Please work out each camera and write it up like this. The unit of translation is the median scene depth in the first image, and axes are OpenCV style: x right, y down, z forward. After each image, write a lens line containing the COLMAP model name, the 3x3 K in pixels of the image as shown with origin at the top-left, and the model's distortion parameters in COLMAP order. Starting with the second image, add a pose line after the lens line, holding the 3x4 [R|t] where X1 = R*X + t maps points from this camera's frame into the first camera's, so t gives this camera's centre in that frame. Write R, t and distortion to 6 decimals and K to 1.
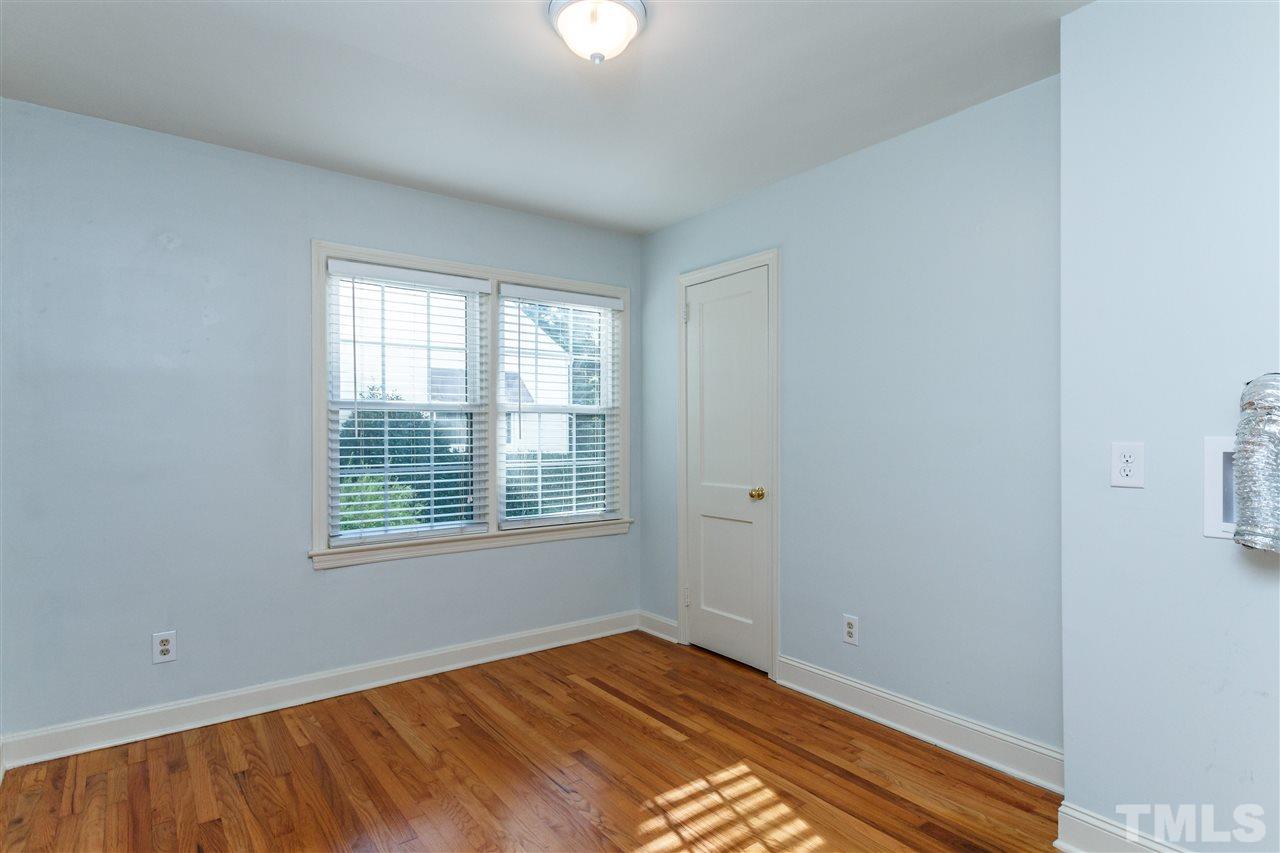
lens RADIAL K [[674.9, 0, 638.6], [0, 674.9, 438.5], [0, 0, 1]] dist [-0.000829, 0.000087]
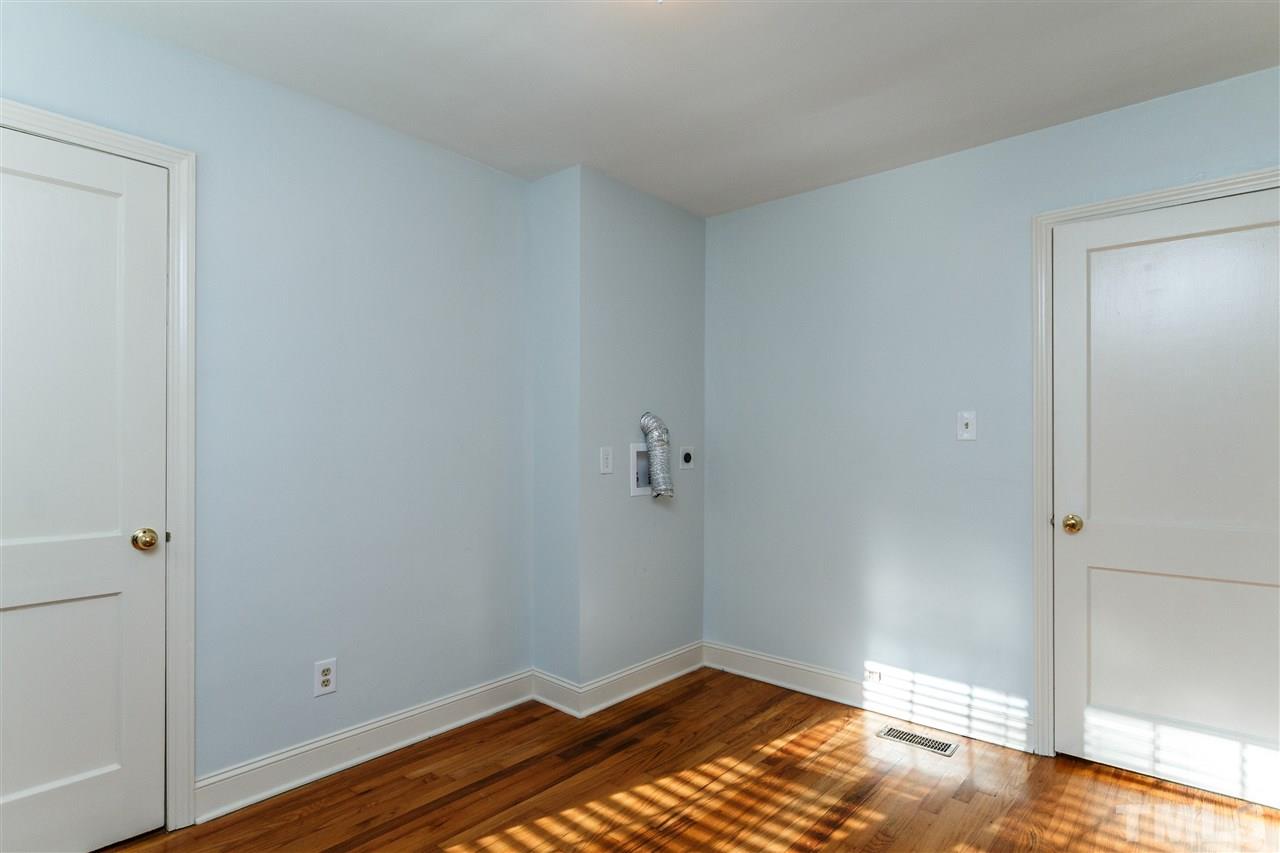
lens RADIAL K [[664.5, 0, 642.0], [0, 664.5, 438.2], [0, 0, 1]] dist [0.004812, 0.000305]
pose [[-0.217361, 0.004640, 0.976080, -0.724188], [0.004983, 0.999981, -0.003645, -0.008653], [-0.976078, 0.004071, -0.217380, 1.003813]]
